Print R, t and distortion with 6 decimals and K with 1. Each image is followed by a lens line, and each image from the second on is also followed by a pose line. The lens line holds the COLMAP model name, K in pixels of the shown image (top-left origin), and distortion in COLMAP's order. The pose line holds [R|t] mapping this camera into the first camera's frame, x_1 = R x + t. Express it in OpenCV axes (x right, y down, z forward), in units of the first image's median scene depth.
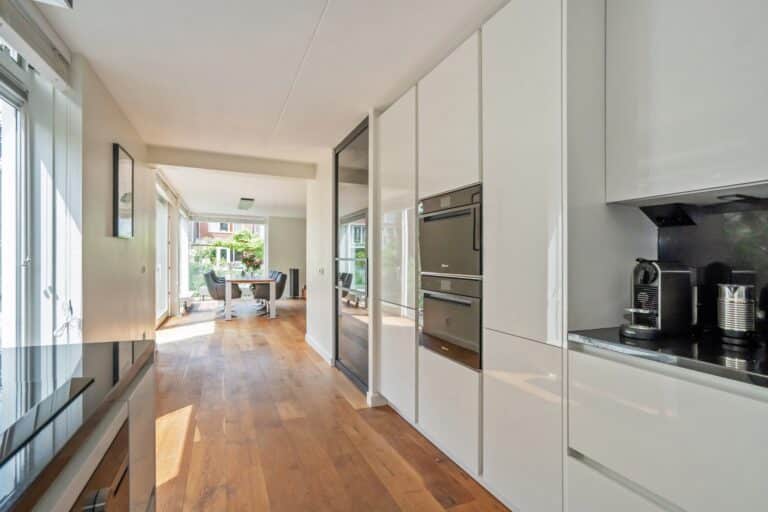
lens RADIAL K [[360.6, 0, 382.9], [0, 360.6, 258.4], [0, 0, 1]] dist [-0.034541, 0.008263]
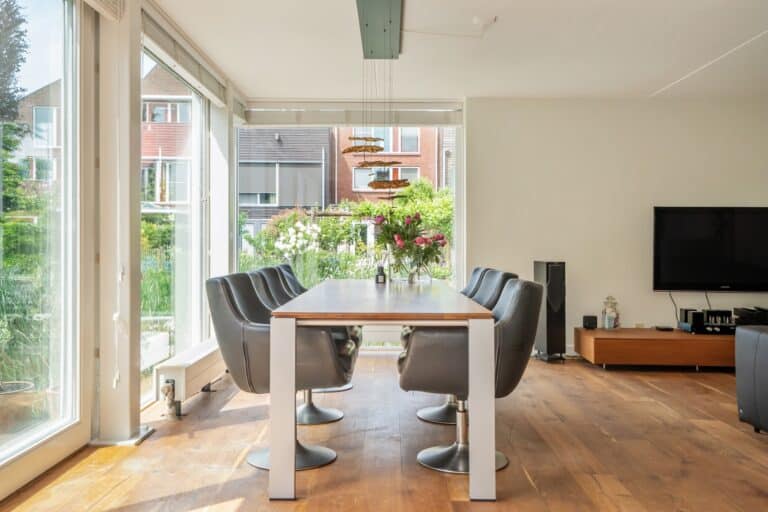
lens RADIAL K [[707.8, 0, 374.5], [0, 707.8, 237.4], [0, 0, 1]] dist [0.067629, 0.000000]
pose [[0.902765, -0.013250, -0.429930, -0.059884], [0.008095, 0.999872, -0.013818, 0.007131], [0.430058, 0.008995, 0.902757, 0.194646]]
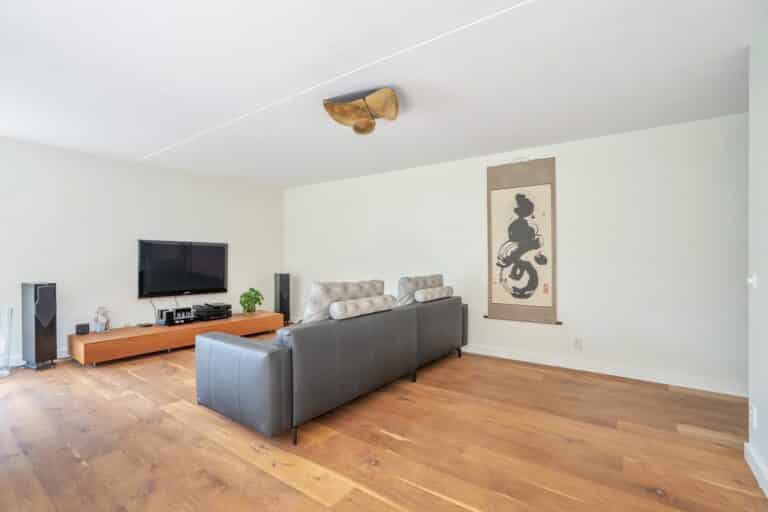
lens RADIAL K [[360.6, 0, 379.8], [0, 360.6, 256.7], [0, 0, 1]] dist [-0.034541, 0.008263]
pose [[0.875460, -0.004372, 0.483271, -0.059932], [0.004330, 0.999990, 0.001204, 0.002054], [-0.483272, 0.001039, 0.875470, 0.260653]]
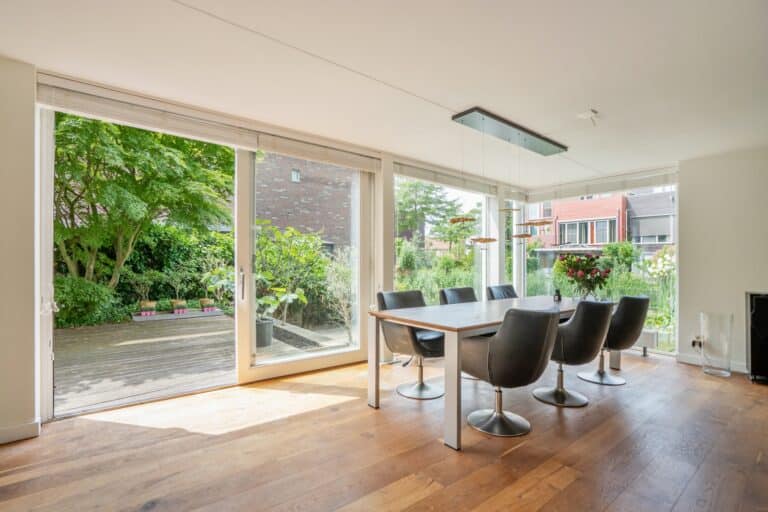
lens RADIAL K [[360.6, 0, 382.1], [0, 360.6, 267.9], [0, 0, 1]] dist [-0.034541, 0.008263]
pose [[0.228872, 0.000168, -0.973457, -0.006312], [-0.003974, 0.999992, -0.000762, 0.003101], [0.973448, 0.004043, 0.228871, 0.278121]]
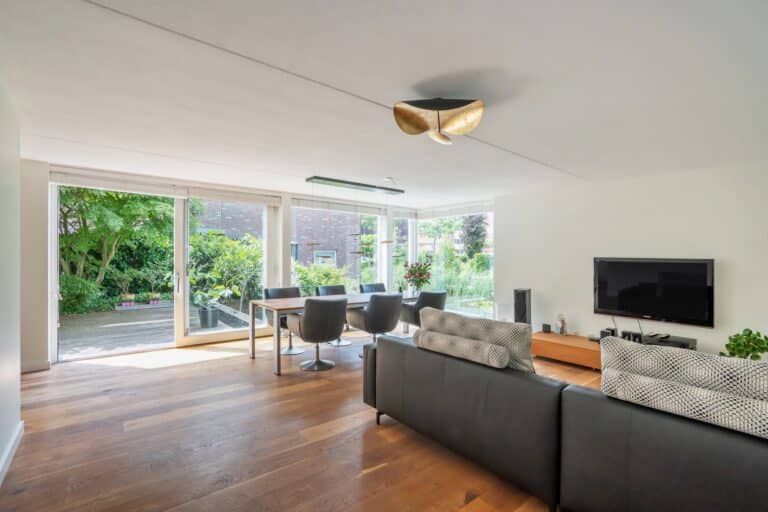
lens RADIAL K [[360.6, 0, 387.4], [0, 360.6, 259.9], [0, 0, 1]] dist [-0.034541, 0.008263]
pose [[0.252457, -0.001391, -0.967607, 0.092382], [-0.005730, 0.999979, -0.002933, -0.005243], [0.967591, 0.006285, 0.252443, 0.327531]]
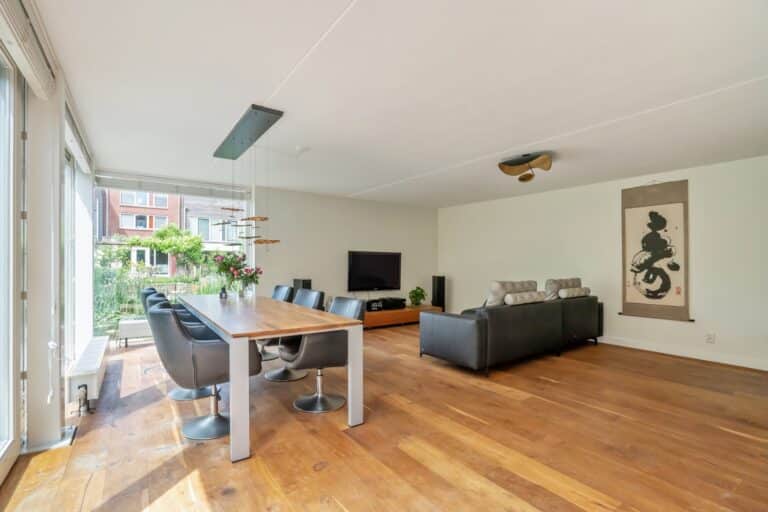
lens RADIAL K [[360.6, 0, 378.0], [0, 360.6, 261.6], [0, 0, 1]] dist [-0.034541, 0.008263]
pose [[0.983280, -0.005018, 0.182029, -0.112253], [0.004637, 0.999986, 0.002518, -0.000102], [-0.182039, -0.001632, 0.983290, 0.205381]]
